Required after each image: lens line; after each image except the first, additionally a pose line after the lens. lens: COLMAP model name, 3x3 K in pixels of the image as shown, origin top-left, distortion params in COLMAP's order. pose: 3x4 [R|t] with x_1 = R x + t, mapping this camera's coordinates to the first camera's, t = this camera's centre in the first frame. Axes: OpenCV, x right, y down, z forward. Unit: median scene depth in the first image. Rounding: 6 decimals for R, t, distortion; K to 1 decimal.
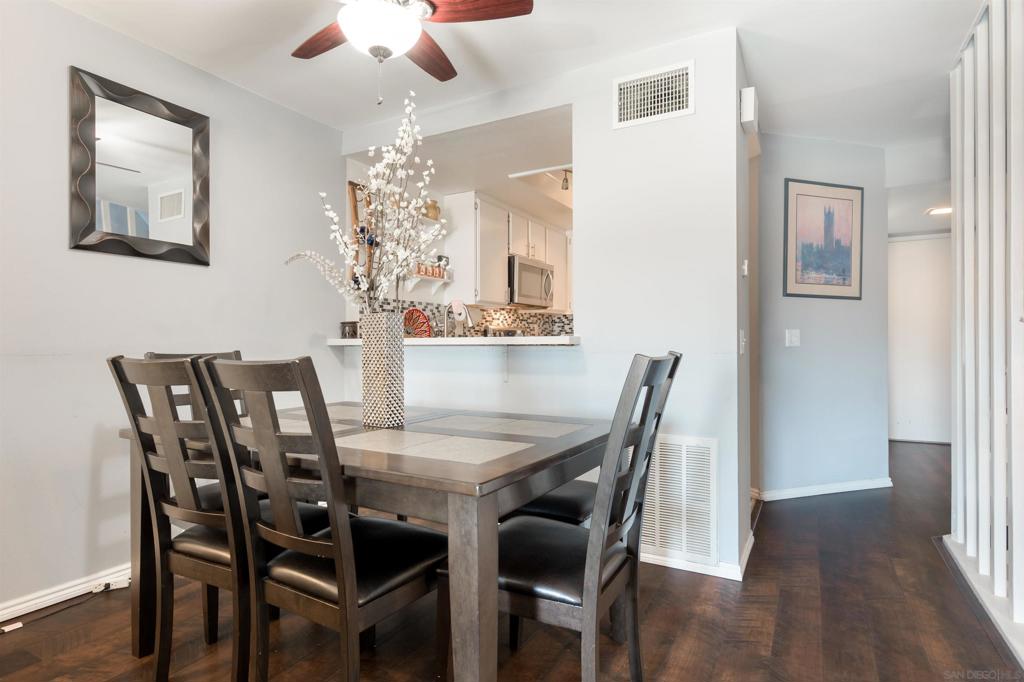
lens RADIAL K [[543.0, 0, 514.2], [0, 543.0, 340.8], [0, 0, 1]] dist [0.002080, 0.000672]
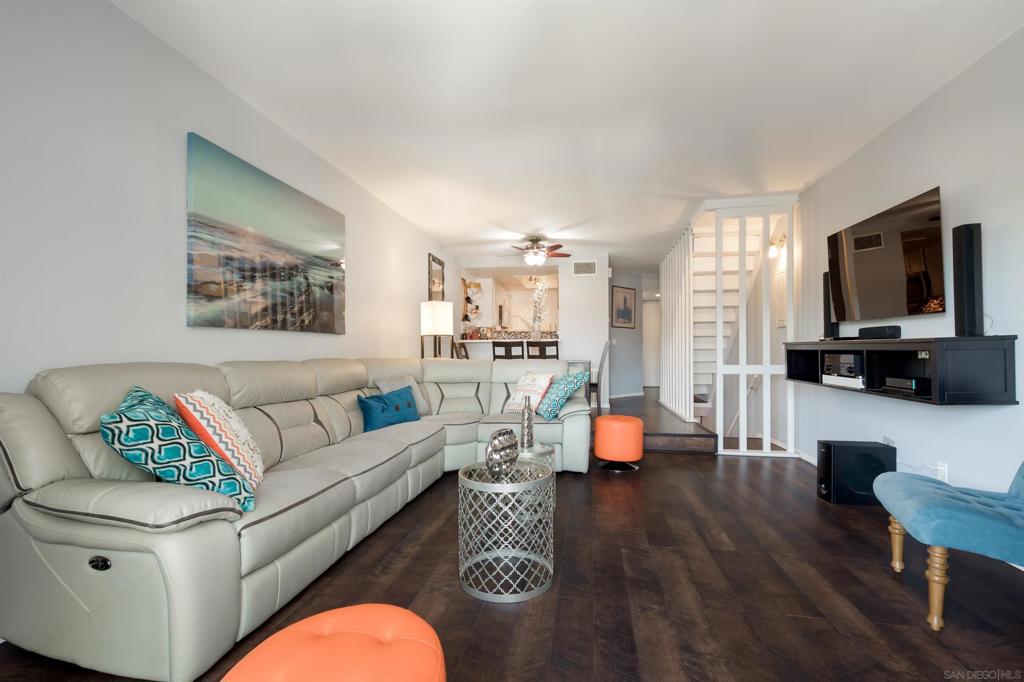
lens RADIAL K [[403.1, 0, 512.4], [0, 403.1, 343.5], [0, 0, 1]] dist [0.000277, -0.000101]
pose [[0.948820, 0.004868, 0.315780, -0.663287], [-0.001545, 0.999941, -0.010773, 0.029701], [-0.315813, 0.009734, 0.948771, -0.838640]]
